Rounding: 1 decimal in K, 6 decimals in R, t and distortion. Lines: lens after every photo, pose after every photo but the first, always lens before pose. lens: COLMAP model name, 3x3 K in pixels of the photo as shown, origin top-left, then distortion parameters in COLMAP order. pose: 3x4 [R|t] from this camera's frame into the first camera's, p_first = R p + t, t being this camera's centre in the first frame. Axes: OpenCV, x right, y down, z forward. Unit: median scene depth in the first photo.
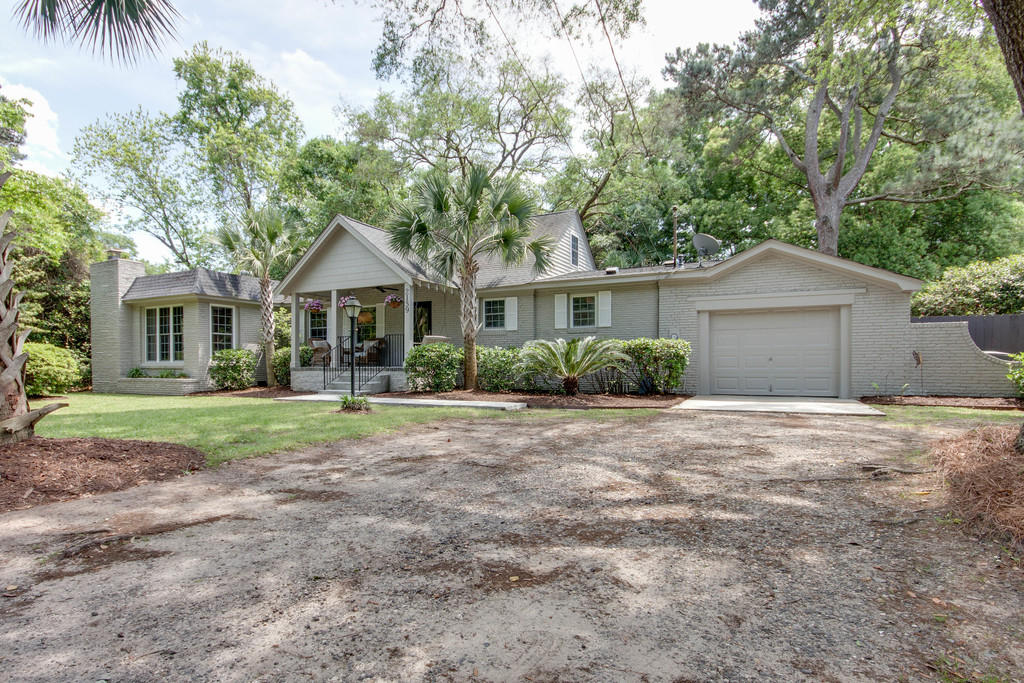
lens RADIAL K [[477.8, 0, 512.0], [0, 477.8, 341.5], [0, 0, 1]] dist [0.001346, 0.000070]
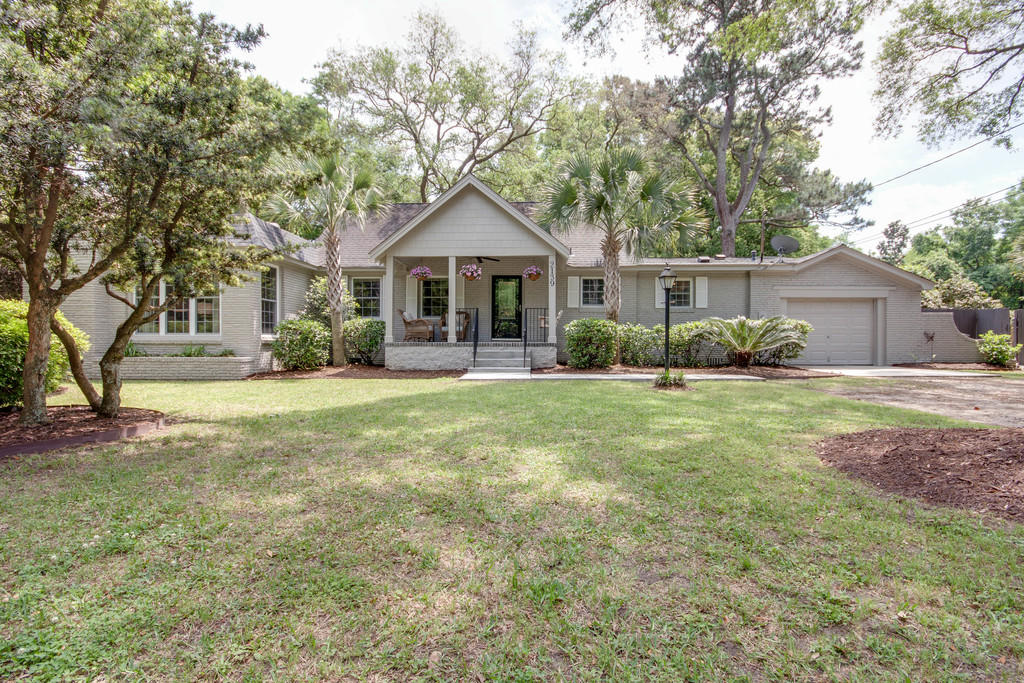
lens RADIAL K [[435.4, 0, 518.5], [0, 435.4, 328.1], [0, 0, 1]] dist [0.017258, -0.016252]
pose [[0.917432, 0.016220, 0.397562, -0.602031], [-0.021842, 0.999715, 0.009617, 0.016578], [-0.397293, -0.017507, 0.917525, 0.202267]]
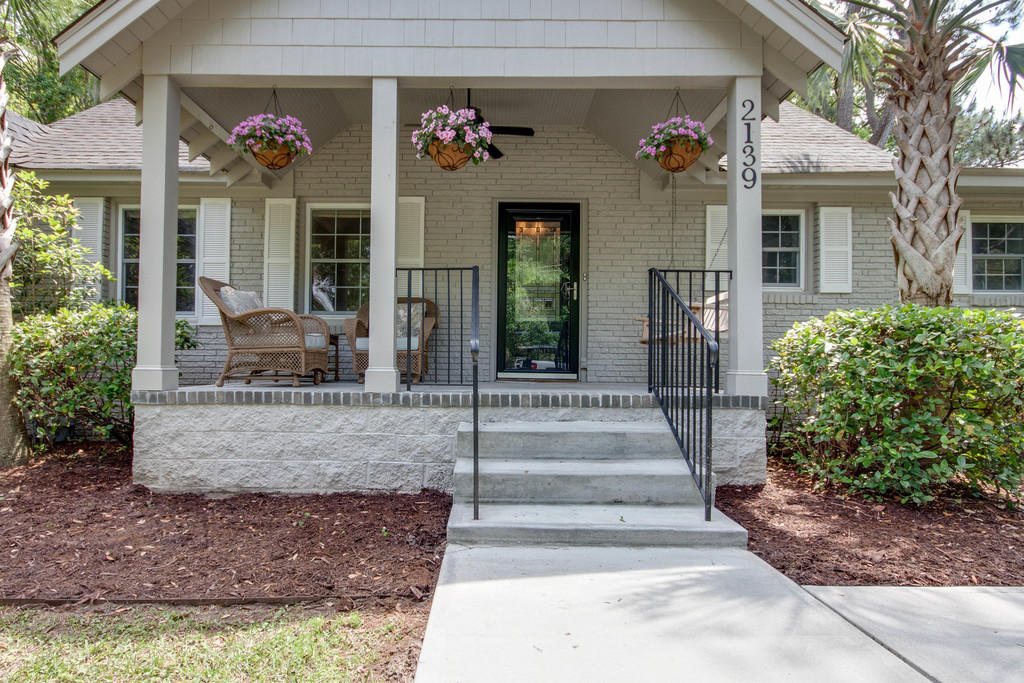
lens RADIAL K [[526.5, 0, 483.7], [0, 526.5, 346.5], [0, 0, 1]] dist [-0.000965, -0.000157]
pose [[0.914394, 0.029815, 0.403726, -0.446545], [-0.031667, 0.999496, -0.002090, 0.030598], [-0.403585, -0.010873, 0.914877, 0.753846]]
